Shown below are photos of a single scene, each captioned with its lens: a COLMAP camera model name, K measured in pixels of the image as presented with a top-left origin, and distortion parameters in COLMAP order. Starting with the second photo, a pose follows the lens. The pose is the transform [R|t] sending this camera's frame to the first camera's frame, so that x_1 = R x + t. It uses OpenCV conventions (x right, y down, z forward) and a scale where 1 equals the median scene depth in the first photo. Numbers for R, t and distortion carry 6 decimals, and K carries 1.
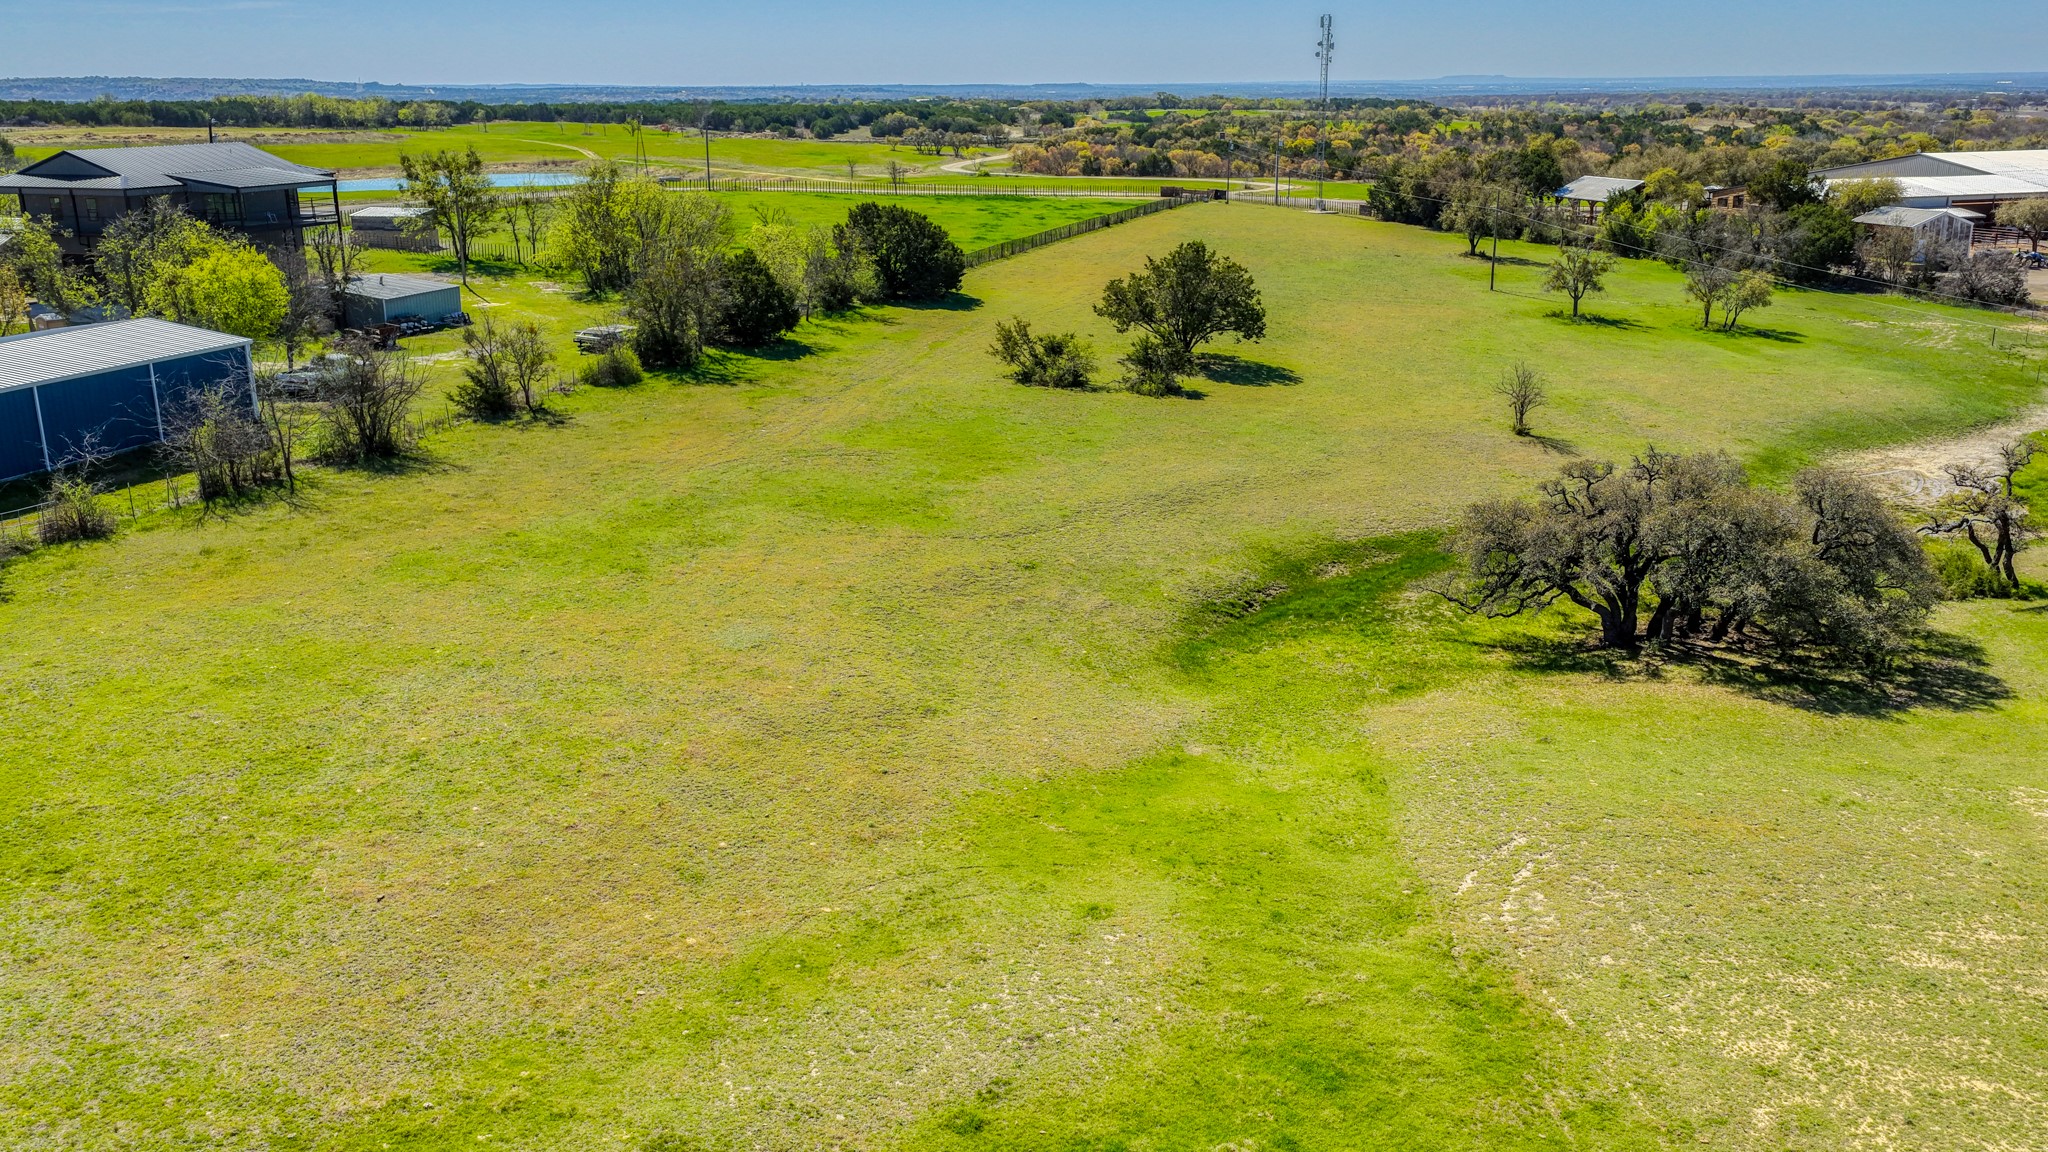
lens RADIAL K [[1711.3, 0, 1024.5], [0, 1711.3, 577.2], [0, 0, 1]] dist [0.003214, 0.016184]
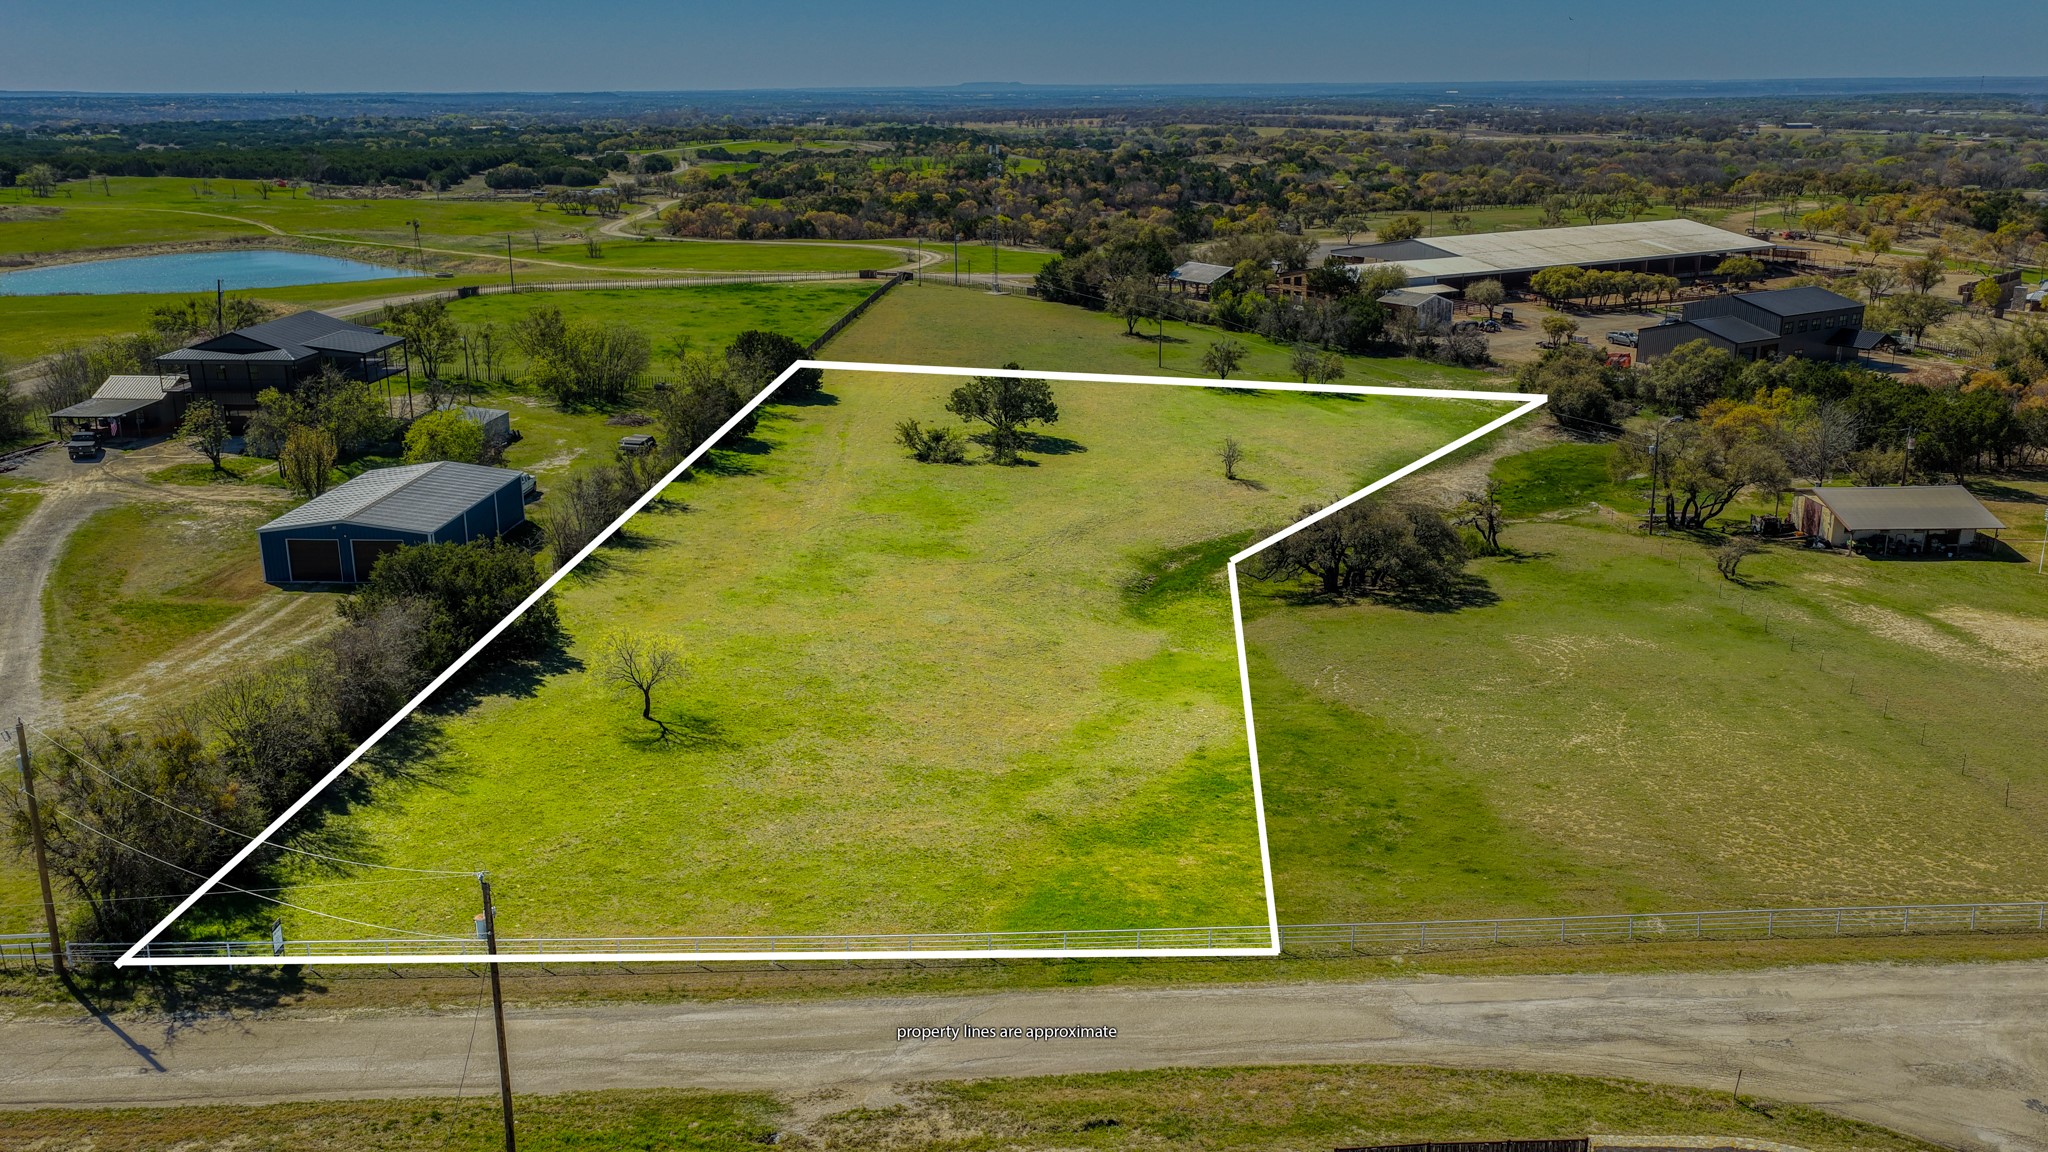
lens RADIAL K [[1711.3, 0, 1023.0], [0, 1711.3, 576.3], [0, 0, 1]] dist [0.003214, 0.016184]
pose [[0.965285, -0.071455, 0.251233, -0.310446], [0.072584, 0.997351, 0.004782, -0.009278], [-0.250910, 0.013620, 0.967915, -0.533474]]
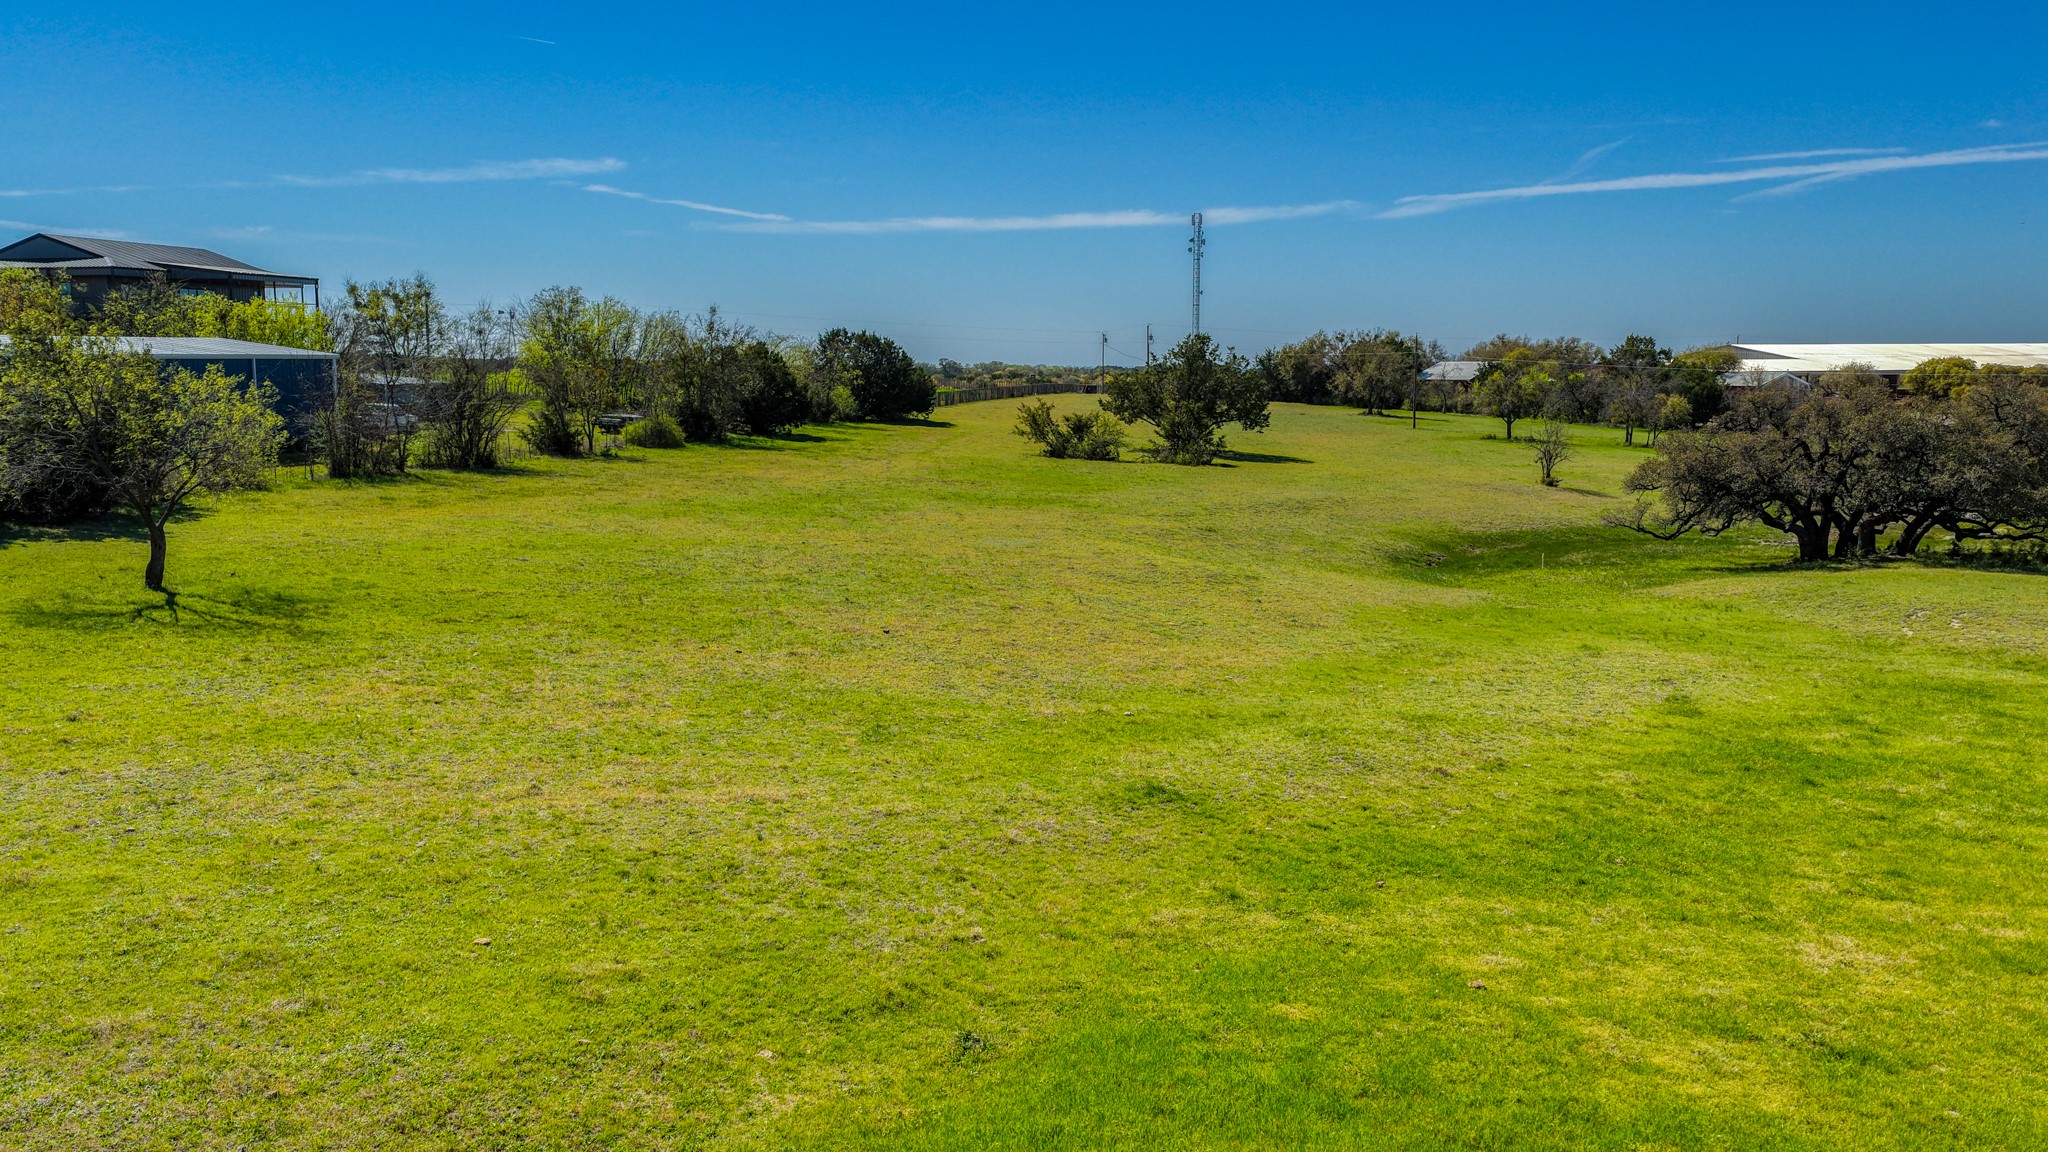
lens RADIAL K [[1711.3, 0, 1024.8], [0, 1711.3, 576.4], [0, 0, 1]] dist [0.003214, 0.016184]
pose [[0.990521, -0.014598, 0.136584, -0.155749], [0.036191, 0.986940, -0.156972, 0.112110], [-0.132508, 0.160427, 0.978113, 0.027511]]
